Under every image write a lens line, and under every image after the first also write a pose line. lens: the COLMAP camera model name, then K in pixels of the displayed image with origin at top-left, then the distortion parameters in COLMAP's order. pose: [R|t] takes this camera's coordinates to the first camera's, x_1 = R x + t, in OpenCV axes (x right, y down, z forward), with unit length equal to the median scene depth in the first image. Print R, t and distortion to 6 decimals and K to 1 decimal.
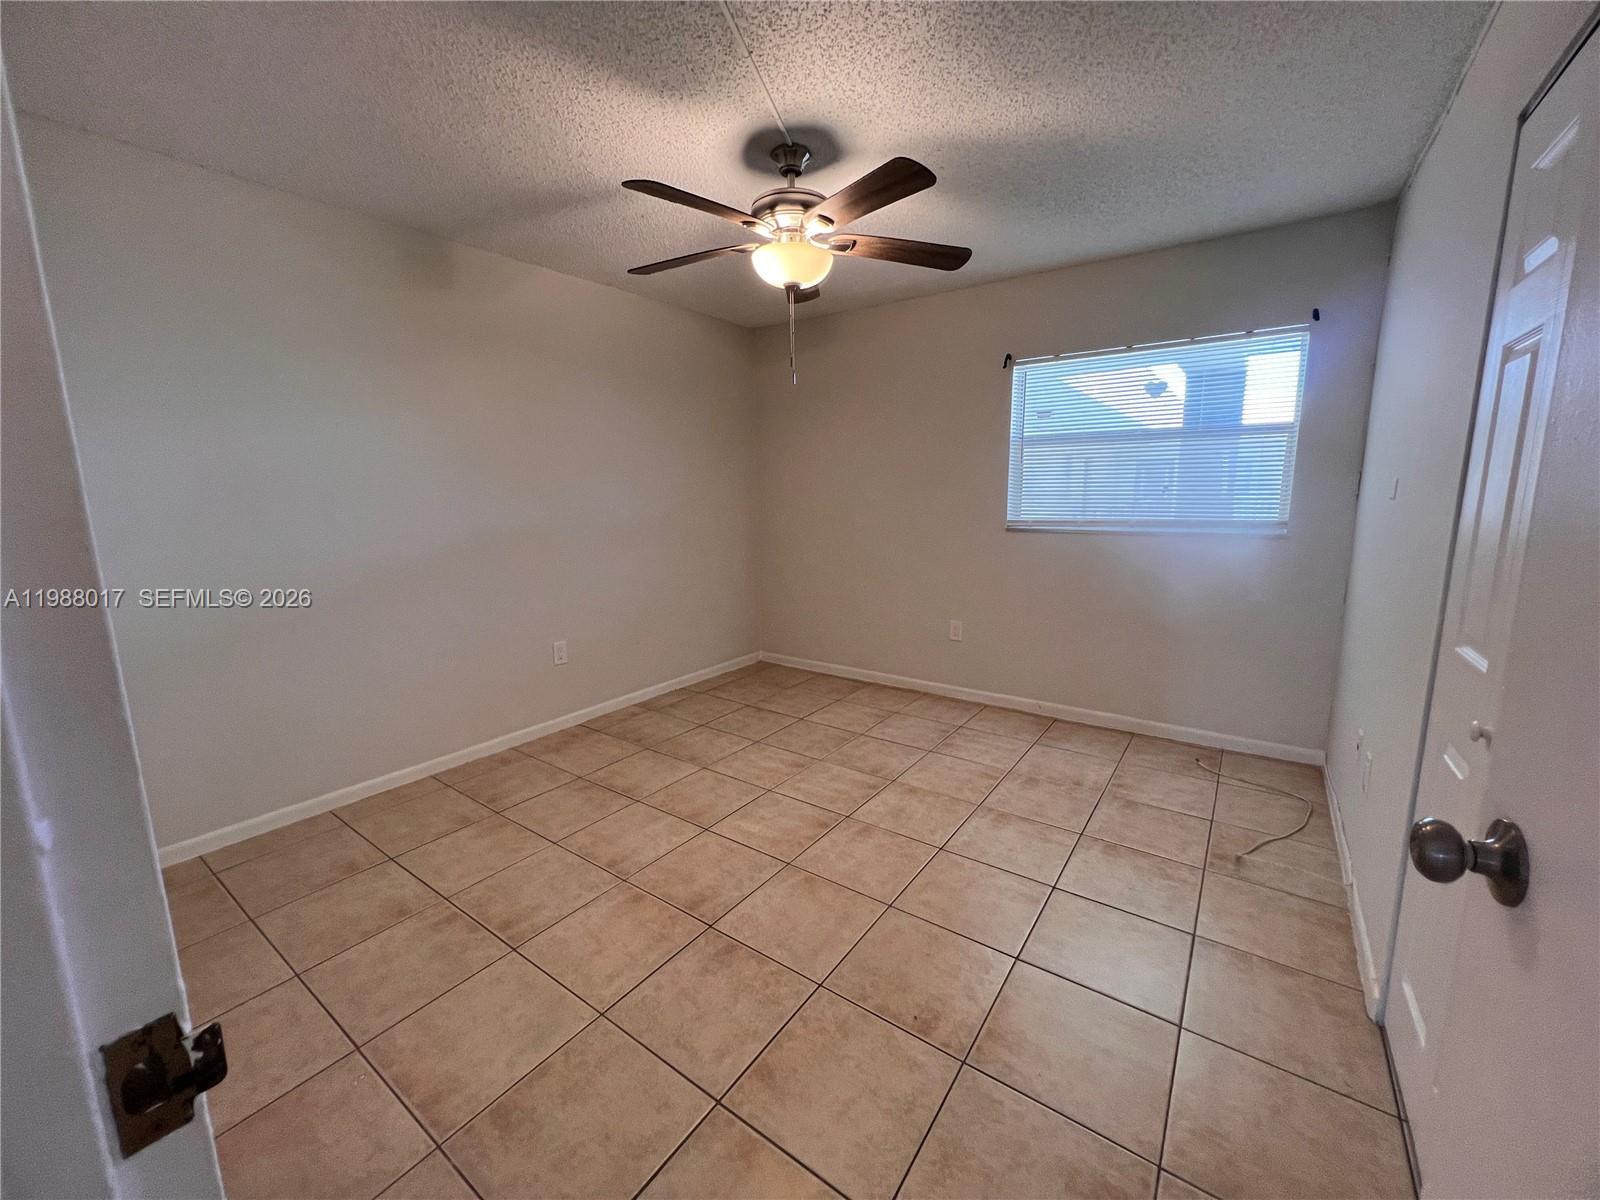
lens RADIAL K [[639.6, 0, 799.5], [0, 639.6, 595.8], [0, 0, 1]] dist [0.000042, 0.000001]
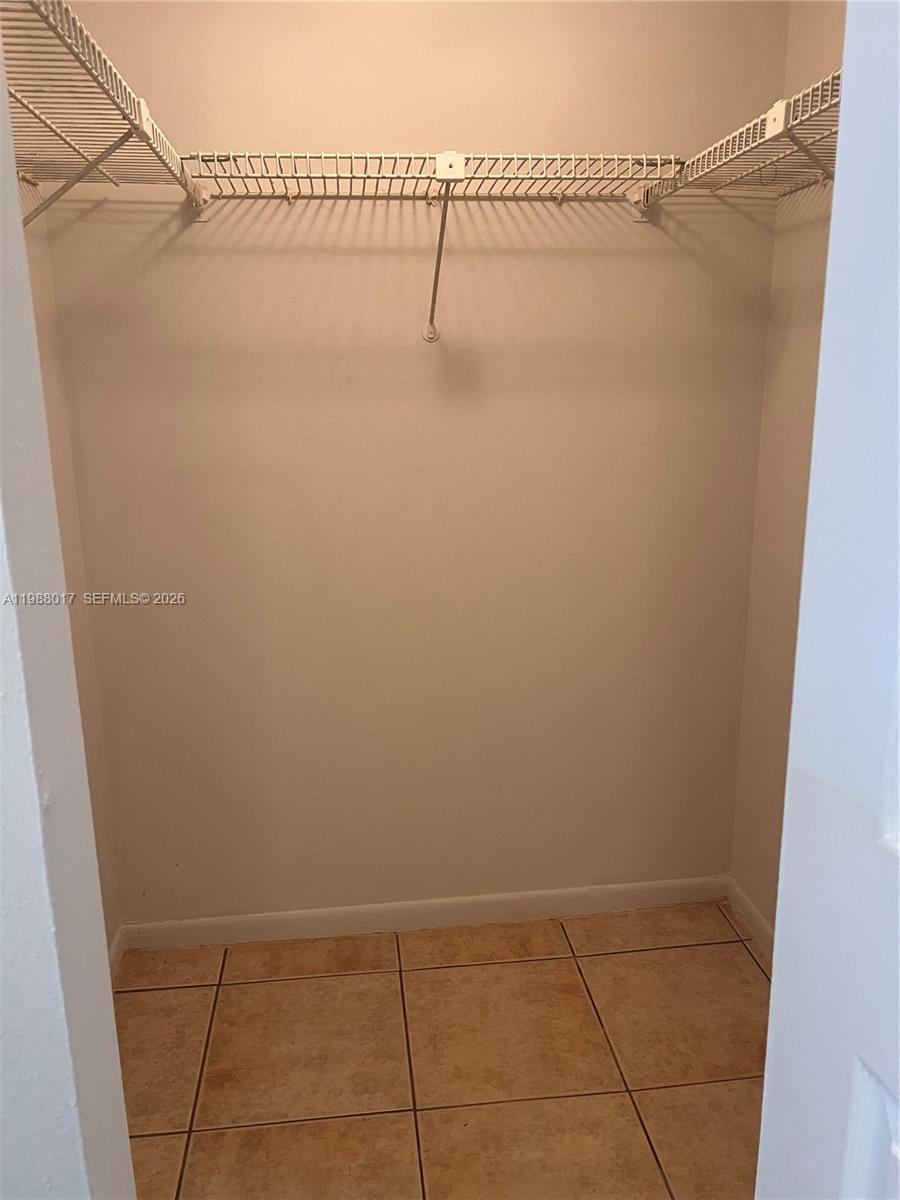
lens RADIAL K [[910.0, 0, 450.0], [0, 910.0, 600.2], [0, 0, 1]] dist [-0.001509, -0.000491]
pose [[0.673313, 0.182469, -0.716488, 0.008418], [-0.121306, 0.983199, 0.136397, -0.044940], [0.729339, -0.004924, 0.684135, 0.263525]]
